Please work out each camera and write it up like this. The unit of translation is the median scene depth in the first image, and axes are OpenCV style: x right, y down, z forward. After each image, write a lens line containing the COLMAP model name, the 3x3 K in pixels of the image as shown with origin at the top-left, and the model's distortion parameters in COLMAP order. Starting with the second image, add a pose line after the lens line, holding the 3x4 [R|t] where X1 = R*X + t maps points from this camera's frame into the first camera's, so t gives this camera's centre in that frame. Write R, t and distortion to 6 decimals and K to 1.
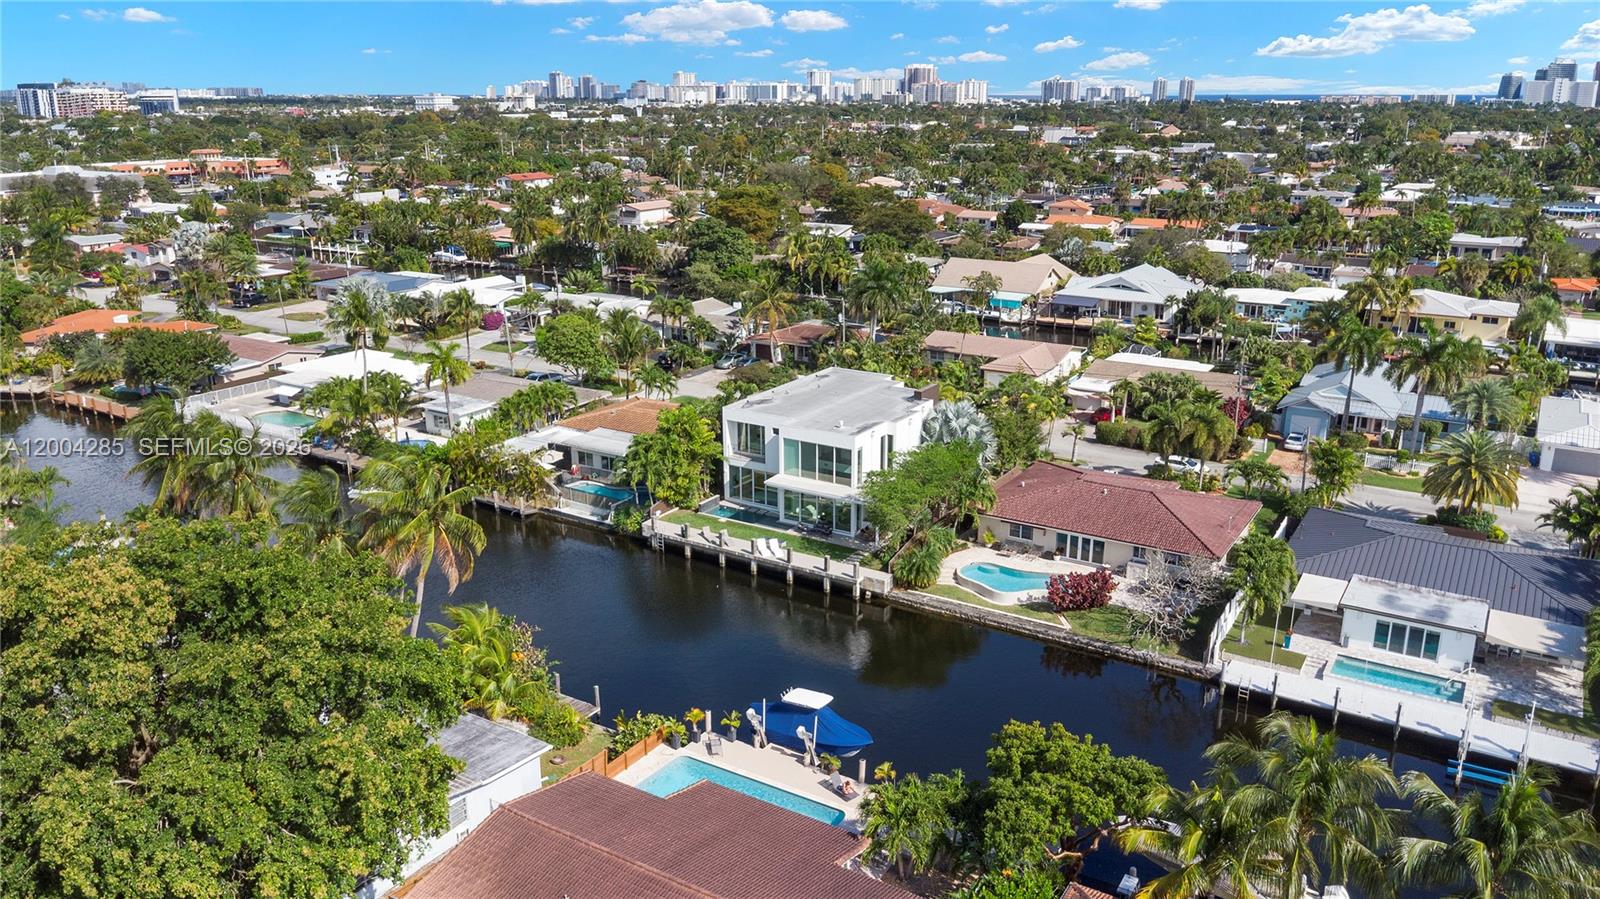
lens RADIAL K [[1165.5, 0, 800.0], [0, 1165.5, 449.5], [0, 0, 1]] dist [0.006115, -0.000742]
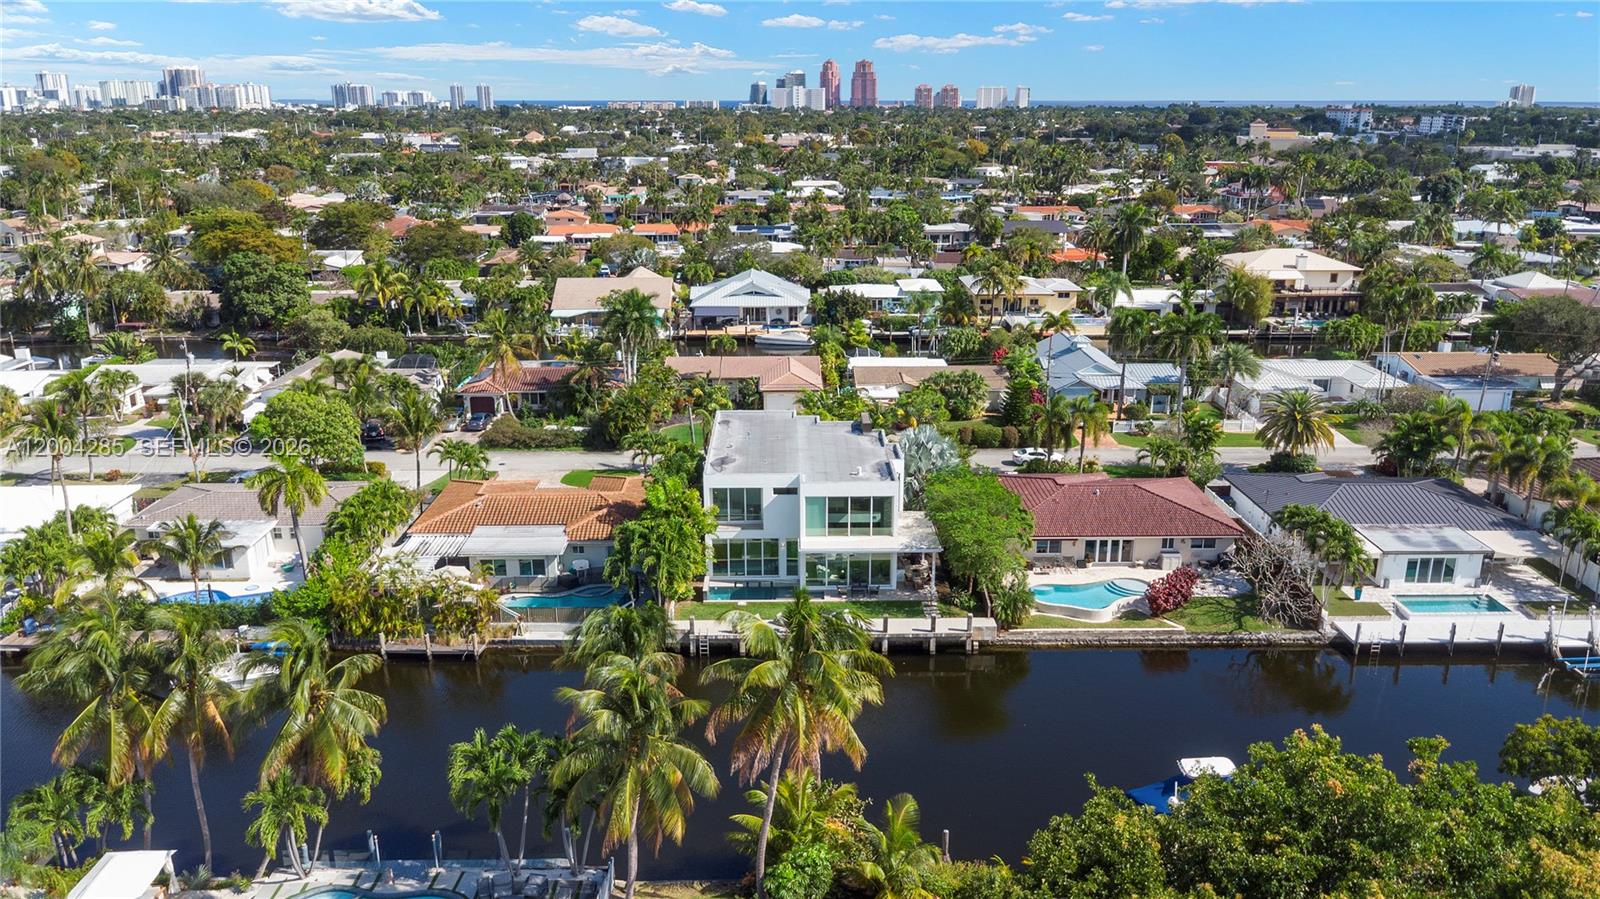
lens RADIAL K [[1155.1, 0, 796.5], [0, 1155.1, 455.5], [0, 0, 1]] dist [0.019318, -0.002382]
pose [[0.842659, -0.159799, 0.514189, -0.463311], [0.158451, 0.986255, 0.046836, -0.082413], [-0.514606, 0.042007, 0.856397, 0.246620]]
